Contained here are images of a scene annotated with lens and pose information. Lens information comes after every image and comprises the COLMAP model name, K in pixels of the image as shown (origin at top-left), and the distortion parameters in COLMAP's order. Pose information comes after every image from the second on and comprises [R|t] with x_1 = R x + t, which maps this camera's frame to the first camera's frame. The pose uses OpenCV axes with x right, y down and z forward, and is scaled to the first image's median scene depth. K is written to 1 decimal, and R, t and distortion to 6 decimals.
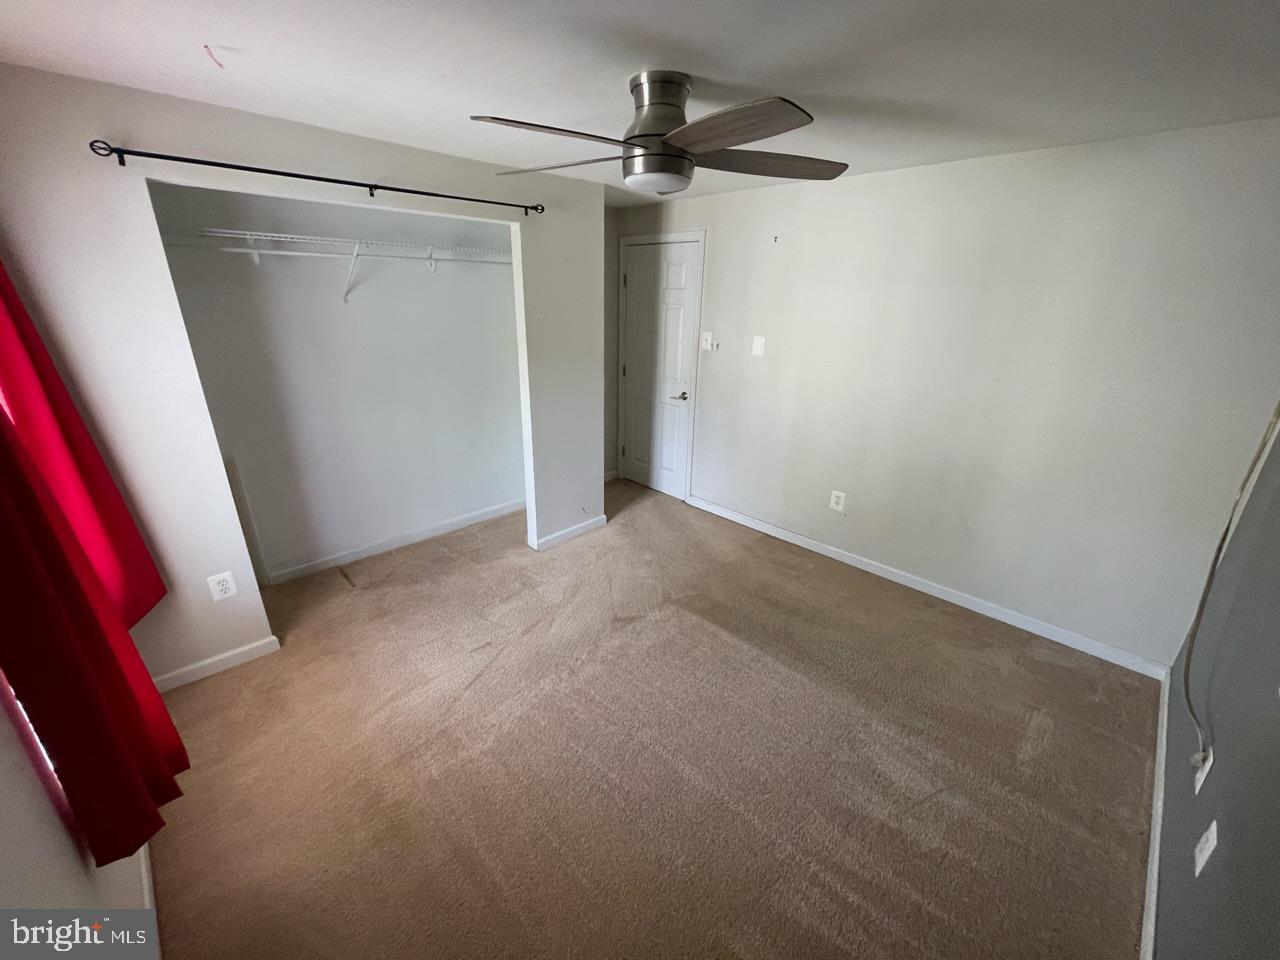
lens RADIAL K [[516.1, 0, 638.1], [0, 516.1, 478.4], [0, 0, 1]] dist [0.000547, 0.000034]
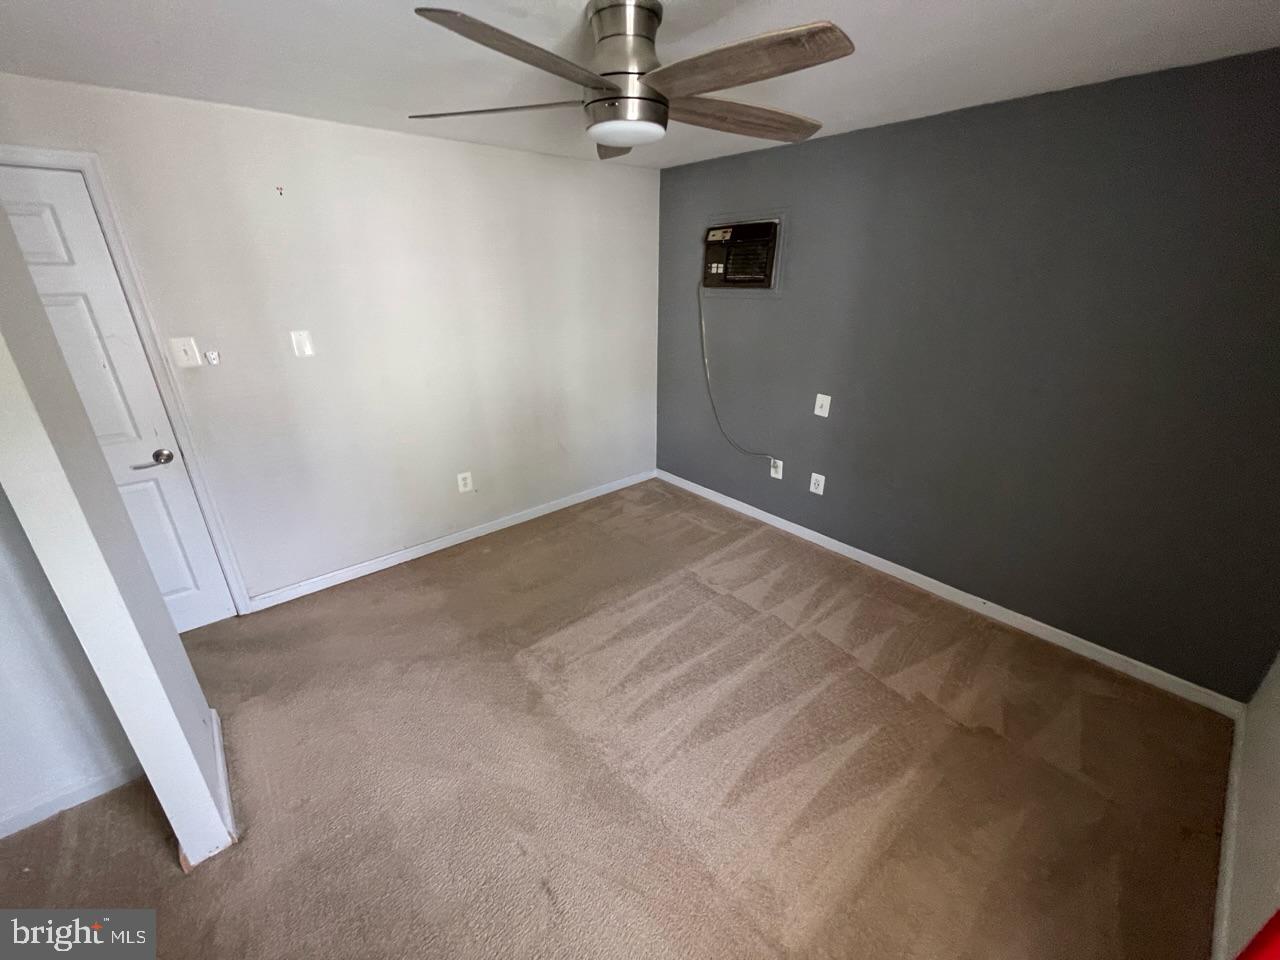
lens RADIAL K [[516.1, 0, 638.1], [0, 516.1, 478.4], [0, 0, 1]] dist [0.000547, 0.000034]
pose [[0.066872, -0.389018, 0.918800, -0.563335], [0.347748, 0.872208, 0.343982, -0.213731], [-0.935200, 0.296508, 0.193606, 0.576989]]
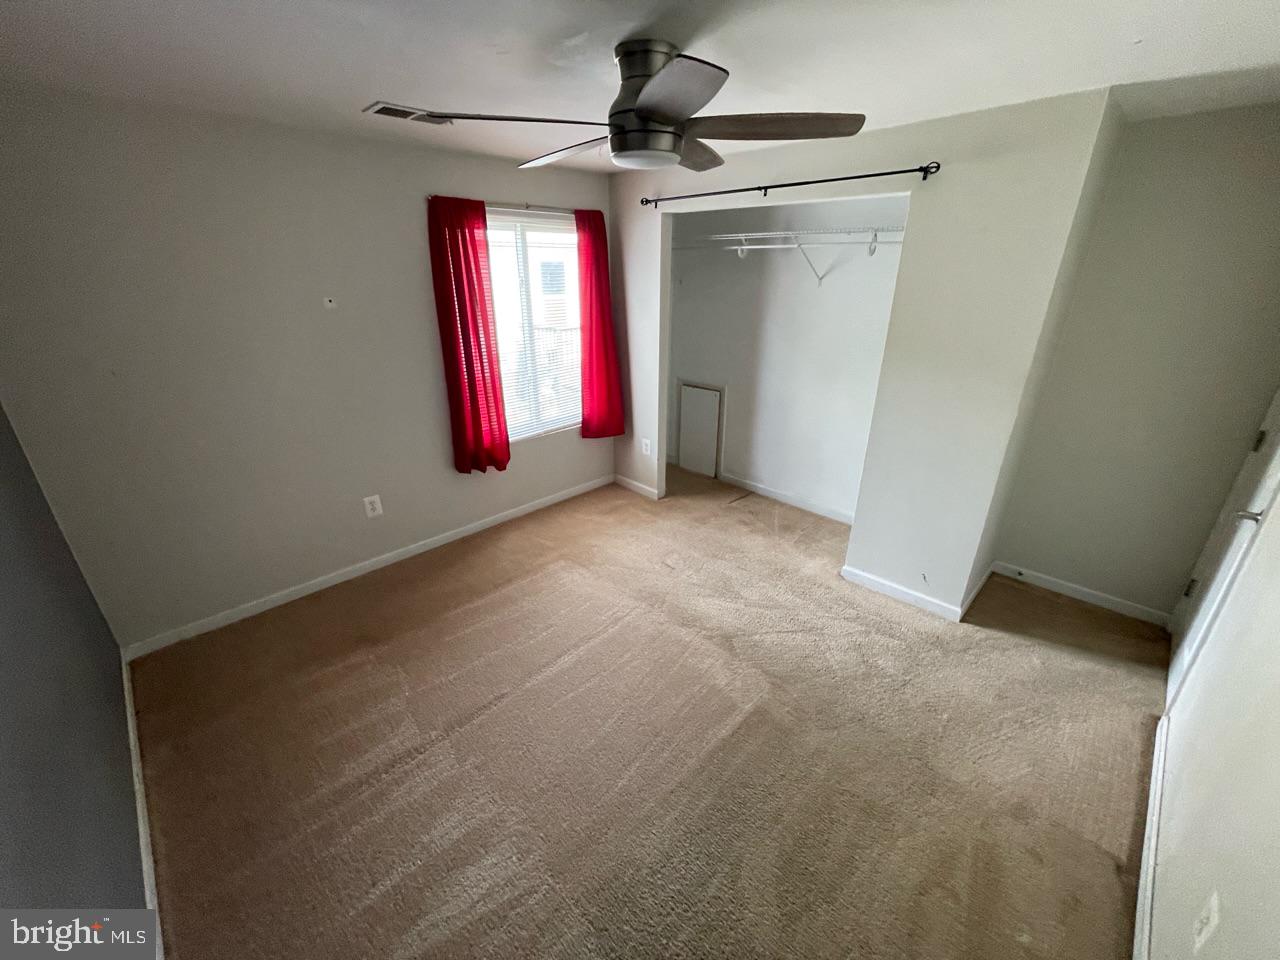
lens RADIAL K [[516.1, 0, 638.1], [0, 516.1, 478.4], [0, 0, 1]] dist [0.000547, 0.000034]
pose [[0.004780, 0.360839, -0.932616, 0.670772], [-0.344332, 0.876187, 0.337242, -0.215780], [0.938836, 0.319517, 0.128436, 0.615391]]
